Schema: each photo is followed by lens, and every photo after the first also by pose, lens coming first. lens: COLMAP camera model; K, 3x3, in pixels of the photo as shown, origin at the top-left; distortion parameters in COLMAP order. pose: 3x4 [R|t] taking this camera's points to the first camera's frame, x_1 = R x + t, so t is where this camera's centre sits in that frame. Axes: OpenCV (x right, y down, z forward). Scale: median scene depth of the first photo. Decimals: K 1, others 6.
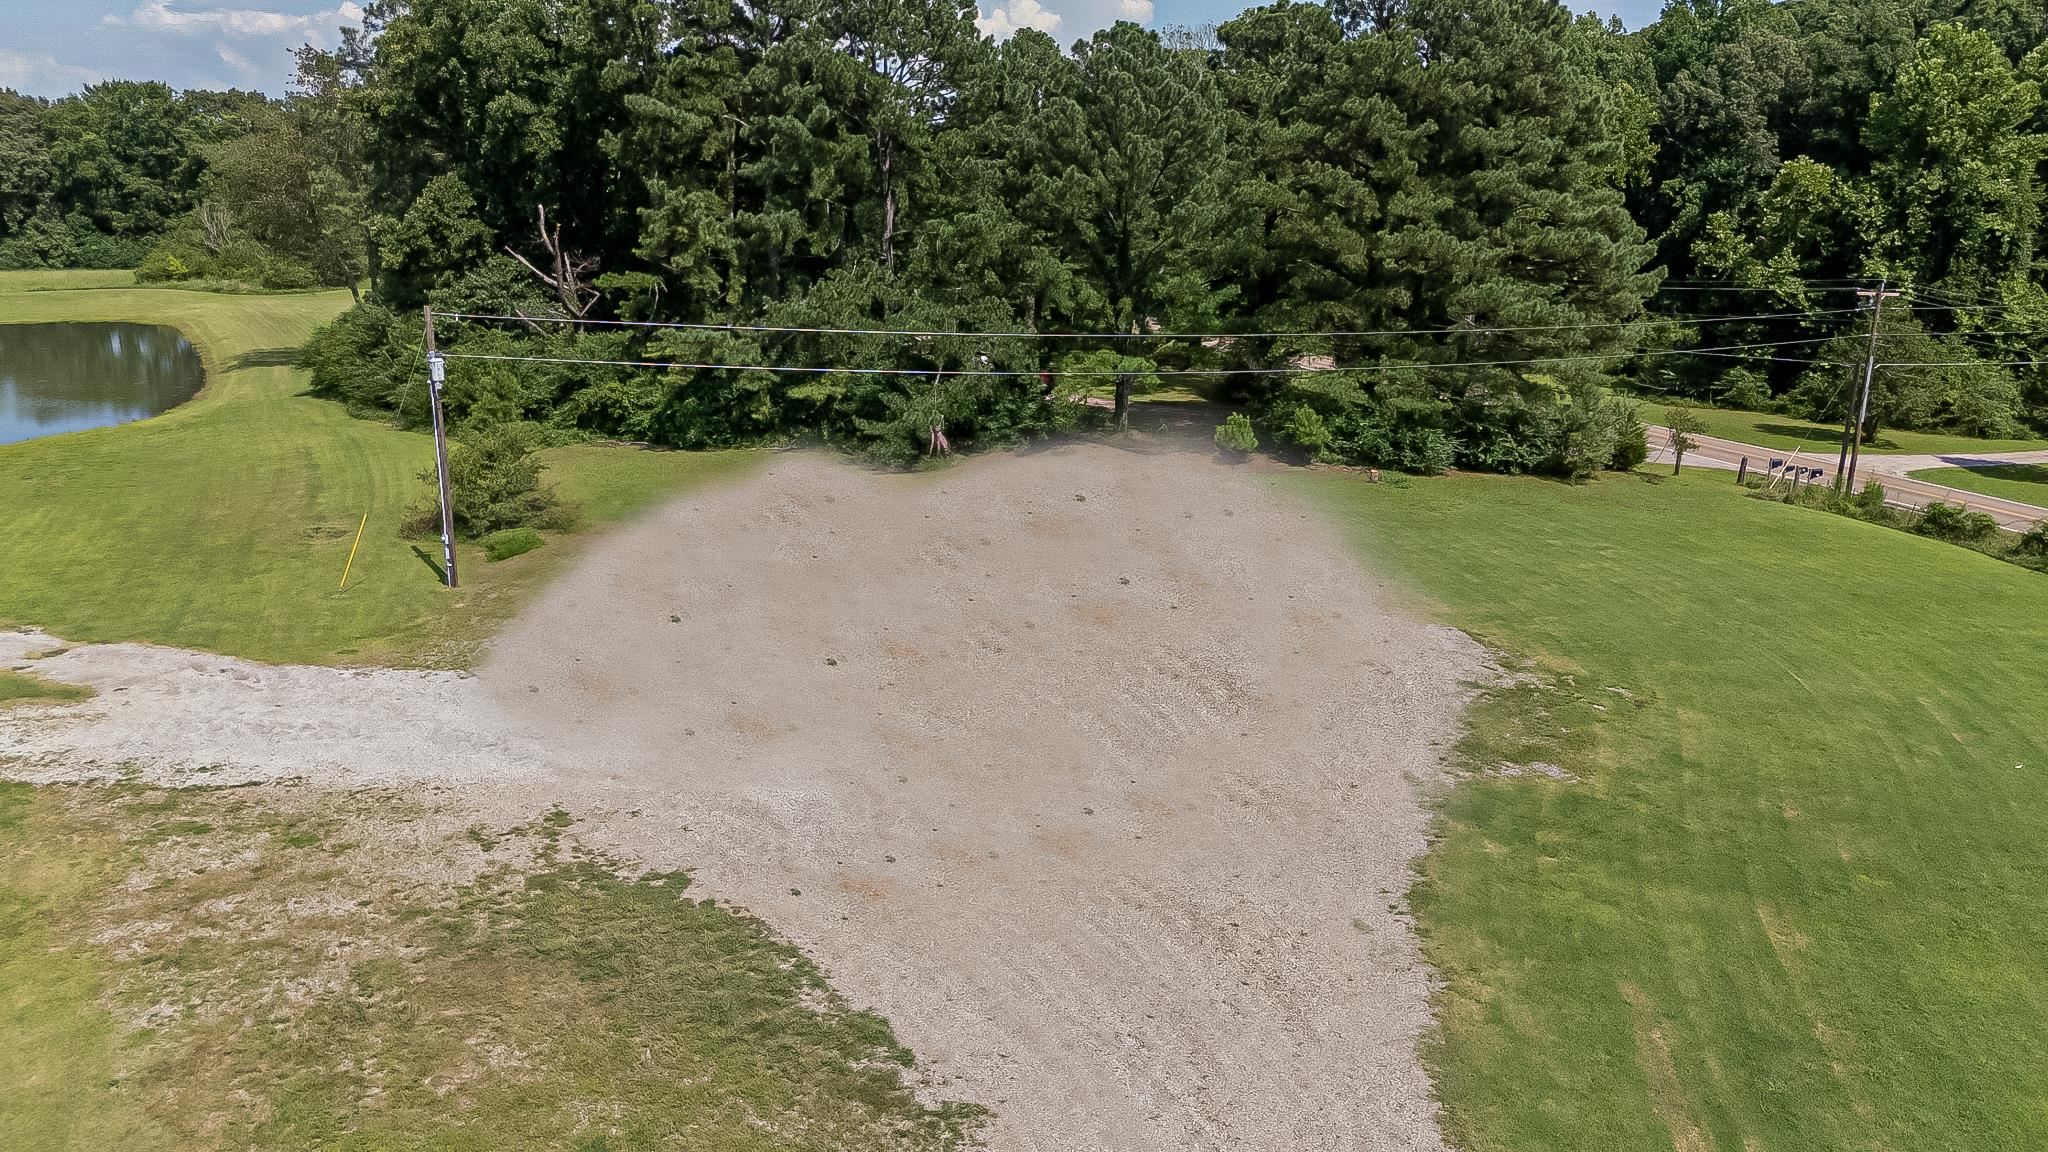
lens RADIAL K [[1526.5, 0, 1011.1], [0, 1526.5, 579.8], [0, 0, 1]] dist [0.036980, -0.006150]
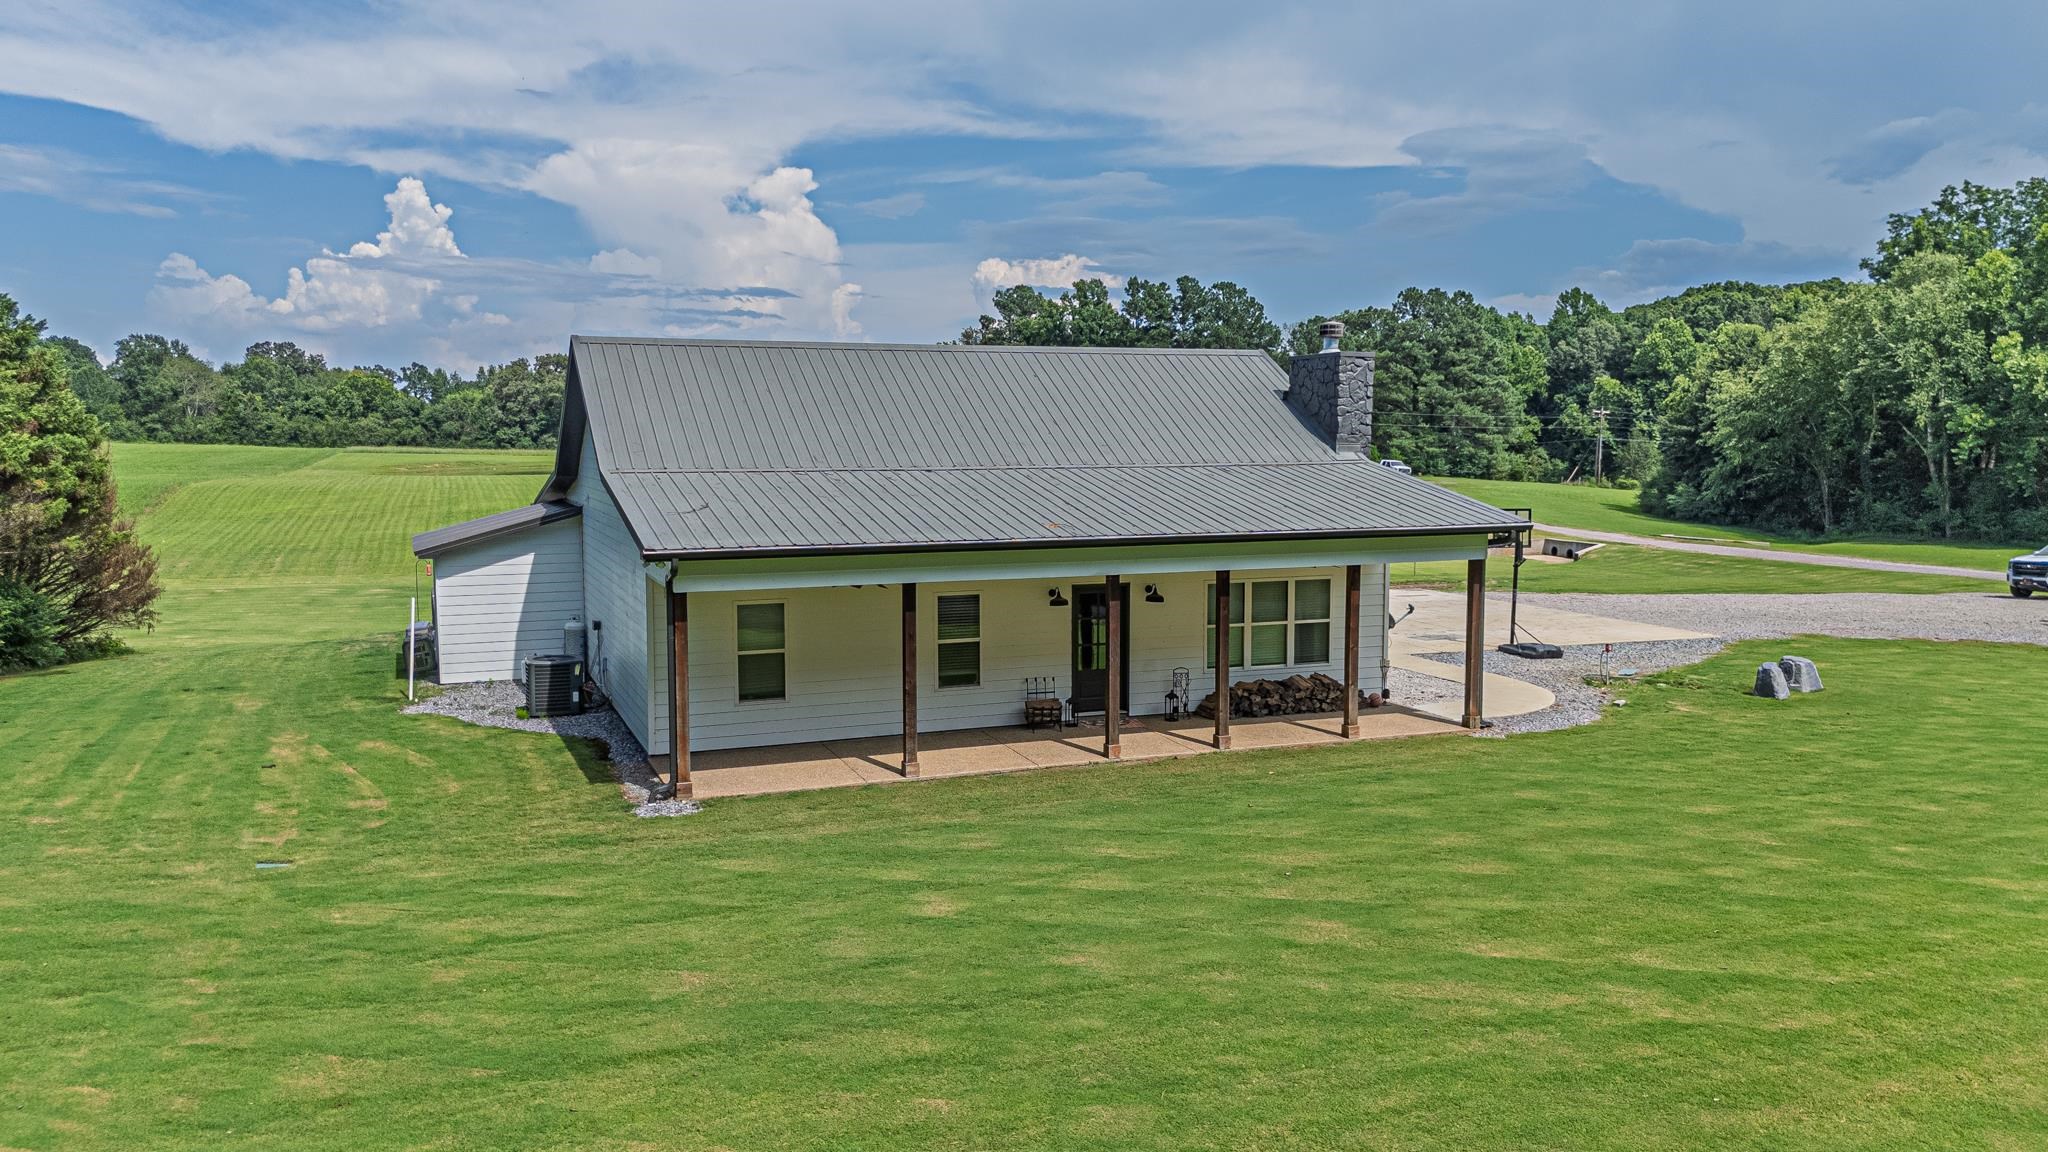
lens RADIAL K [[1525.0, 0, 1024.0], [0, 1525.0, 576.0], [0, 0, 1]] dist [0.061280, -0.002597]
pose [[0.999993, 0.003055, 0.001940, -0.439595], [-0.002660, 0.983961, -0.178366, 0.557702], [-0.002454, 0.178359, 0.983962, -1.536773]]
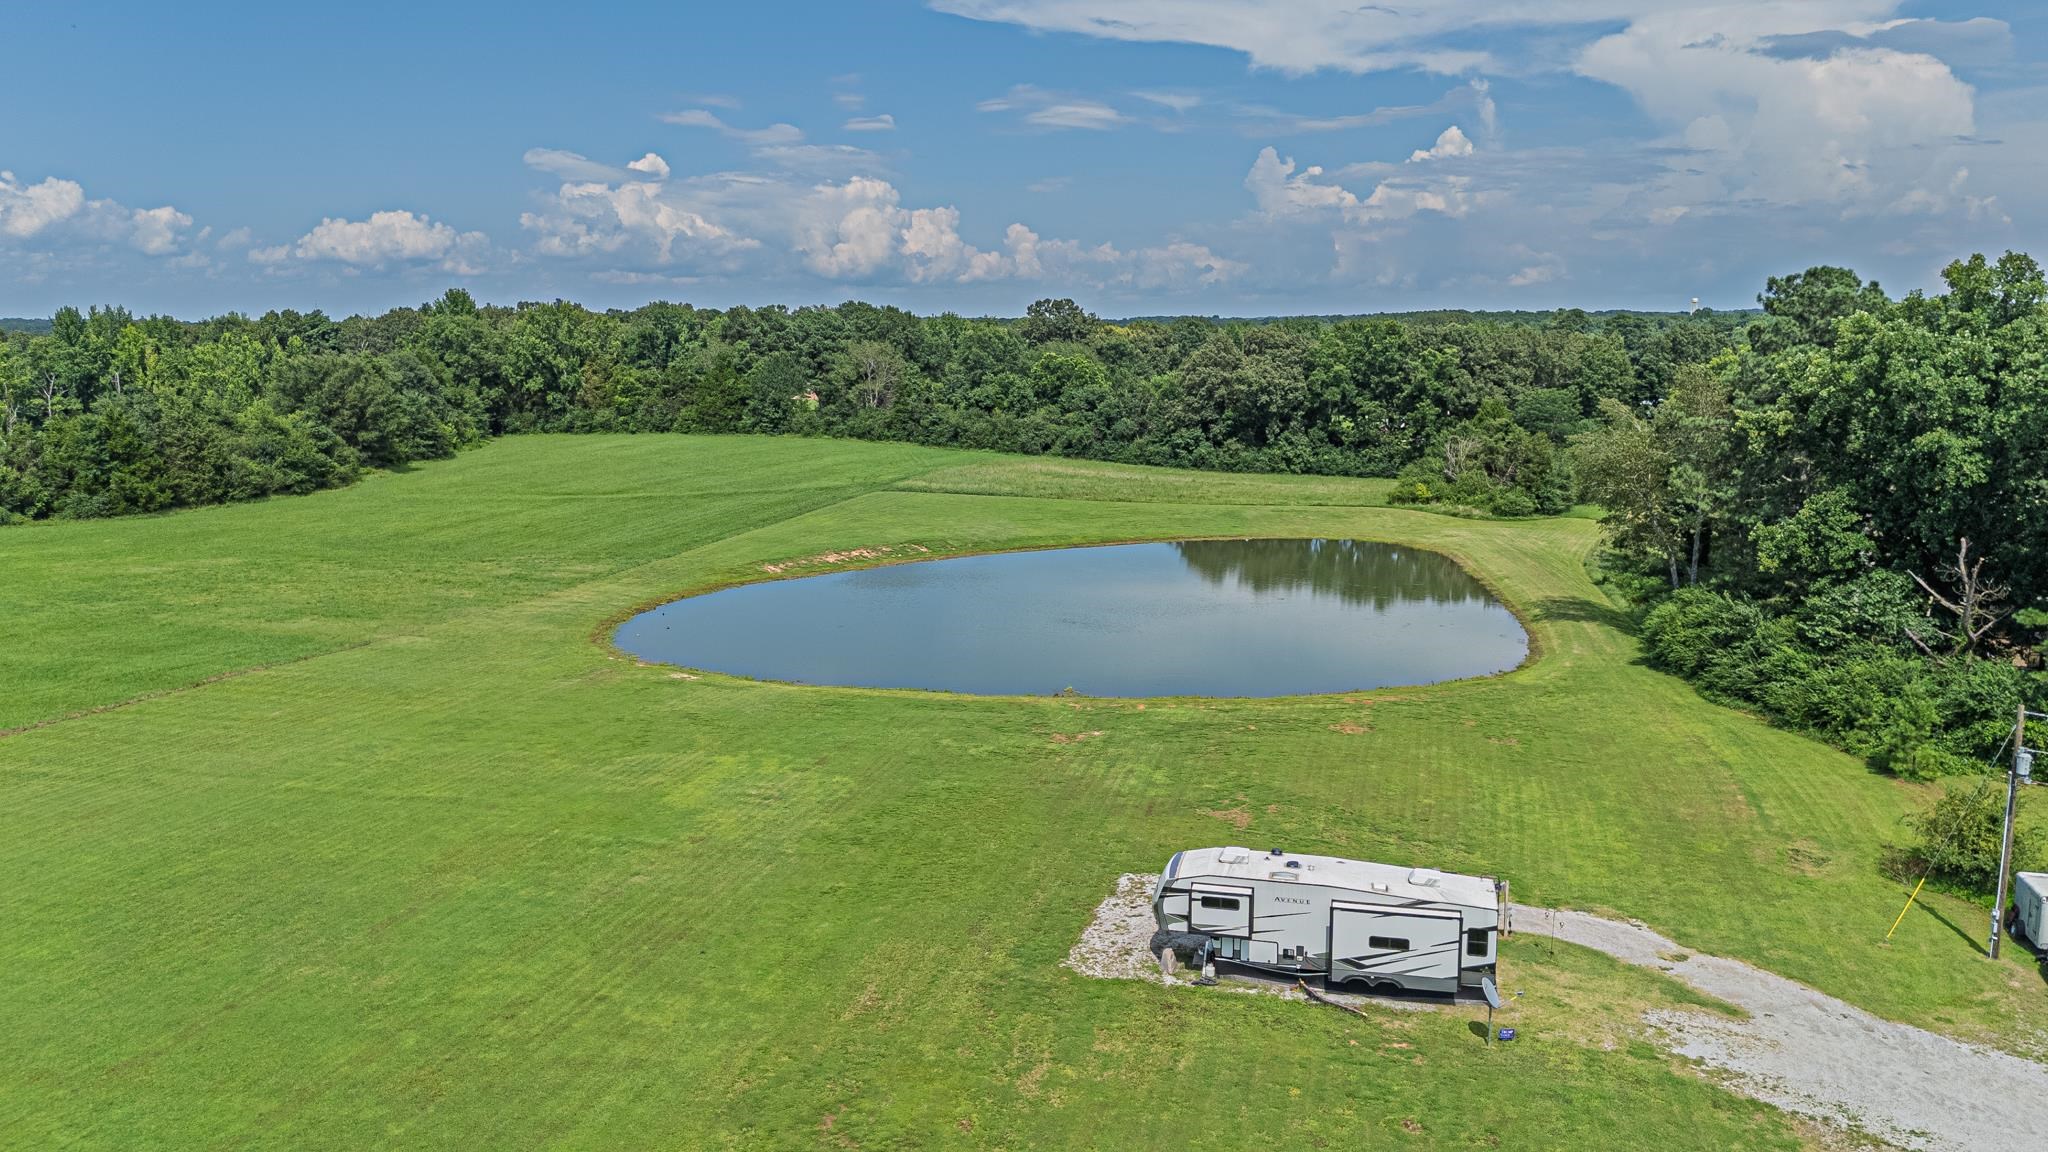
lens RADIAL K [[1528.8, 0, 1024.0], [0, 1528.8, 576.0], [0, 0, 1]] dist [0.024652, 0.000070]
pose [[0.801086, 0.102128, -0.589772, -0.195106], [-0.165922, 0.984611, -0.054872, -0.056404], [0.575092, 0.141814, 0.805703, -0.193301]]
